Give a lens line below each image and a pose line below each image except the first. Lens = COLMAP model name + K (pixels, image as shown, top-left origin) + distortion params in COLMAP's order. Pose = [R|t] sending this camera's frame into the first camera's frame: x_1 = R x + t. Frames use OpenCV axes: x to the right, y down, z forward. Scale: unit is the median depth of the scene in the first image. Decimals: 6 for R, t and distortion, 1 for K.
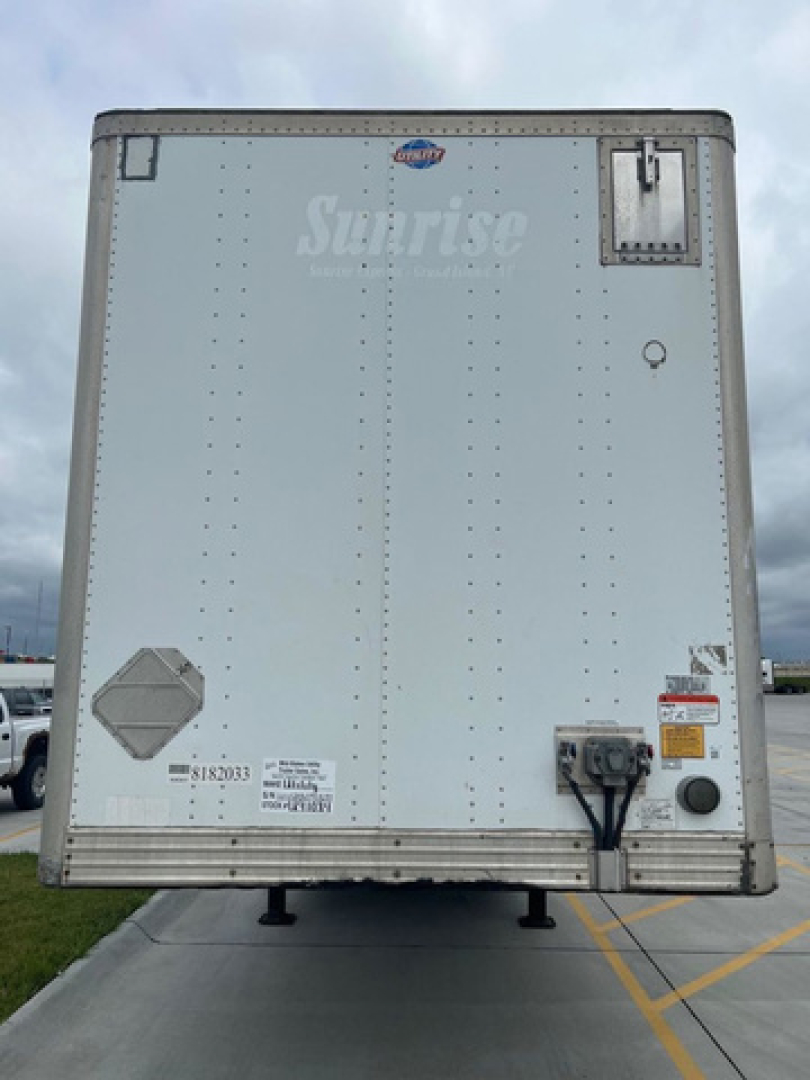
lens RADIAL K [[813.4, 0, 404.8], [0, 813.4, 543.1], [0, 0, 1]] dist [0.054268, -0.052826]
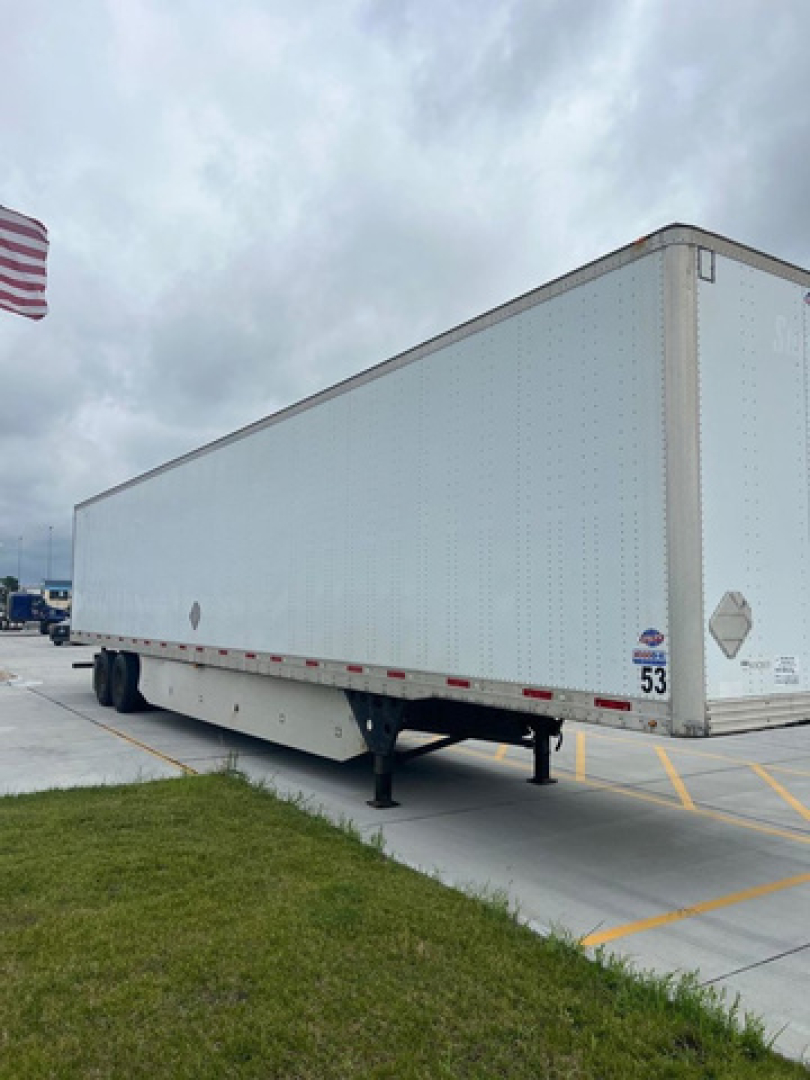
lens RADIAL K [[813.4, 0, 408.8], [0, 813.4, 540.7], [0, 0, 1]] dist [0.054268, -0.052826]
pose [[0.828062, 0.039625, 0.559234, -1.773429], [-0.085592, 0.994741, 0.056254, -0.008556], [-0.554064, -0.094448, 0.827099, 0.020506]]
